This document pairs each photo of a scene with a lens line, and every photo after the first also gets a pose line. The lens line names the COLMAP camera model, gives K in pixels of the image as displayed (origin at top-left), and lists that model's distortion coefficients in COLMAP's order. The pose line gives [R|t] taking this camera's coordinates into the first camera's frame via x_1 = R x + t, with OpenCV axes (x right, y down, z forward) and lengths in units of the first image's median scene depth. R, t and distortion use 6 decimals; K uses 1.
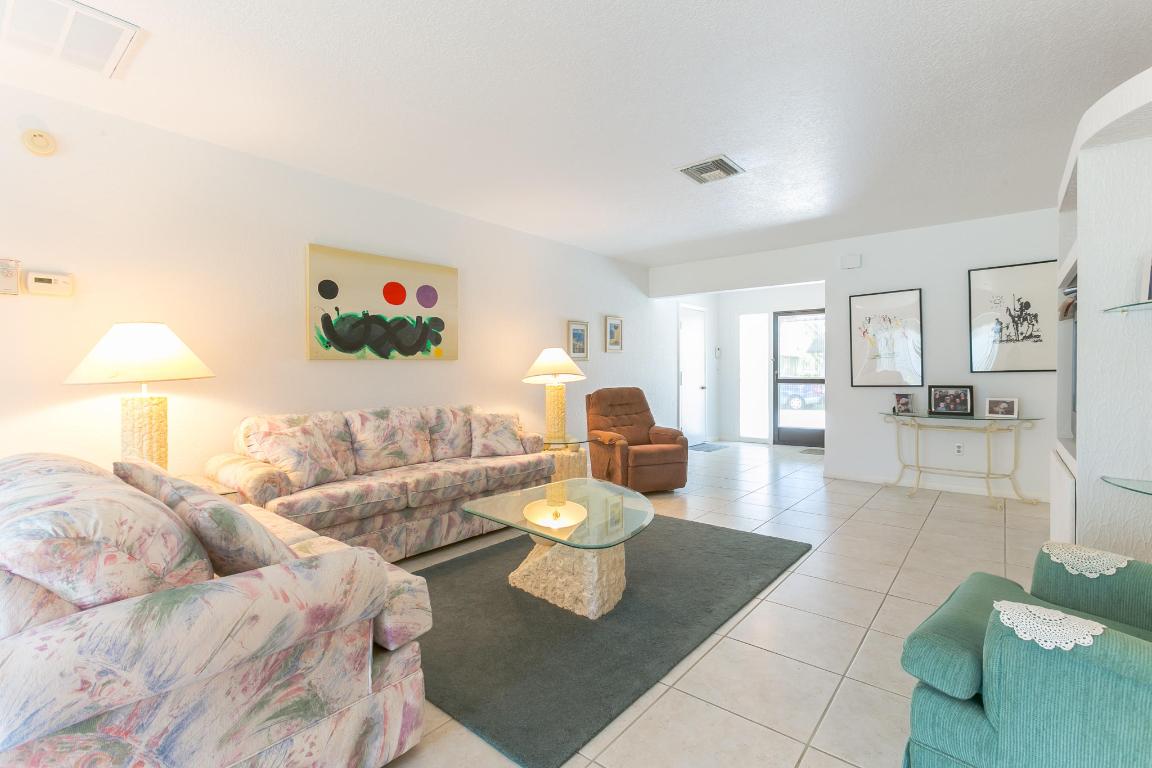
lens RADIAL K [[516.8, 0, 582.0], [0, 516.8, 378.0], [0, 0, 1]] dist [0.000642, 0.000569]
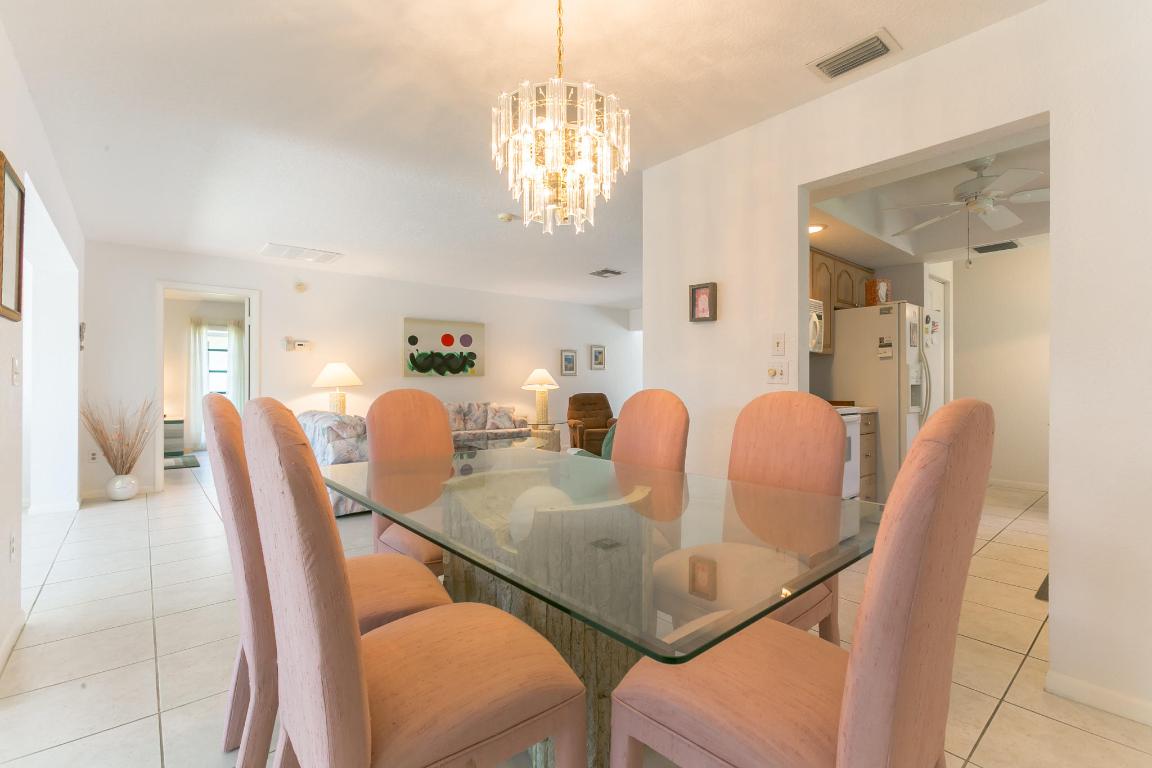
lens RADIAL K [[516.8, 0, 582.0], [0, 516.8, 378.0], [0, 0, 1]] dist [0.000642, 0.000569]
pose [[0.984567, -0.000852, -0.175007, 0.428694], [-0.003165, 0.999738, -0.022671, 0.011305], [0.174980, 0.022876, 0.984306, -0.722568]]
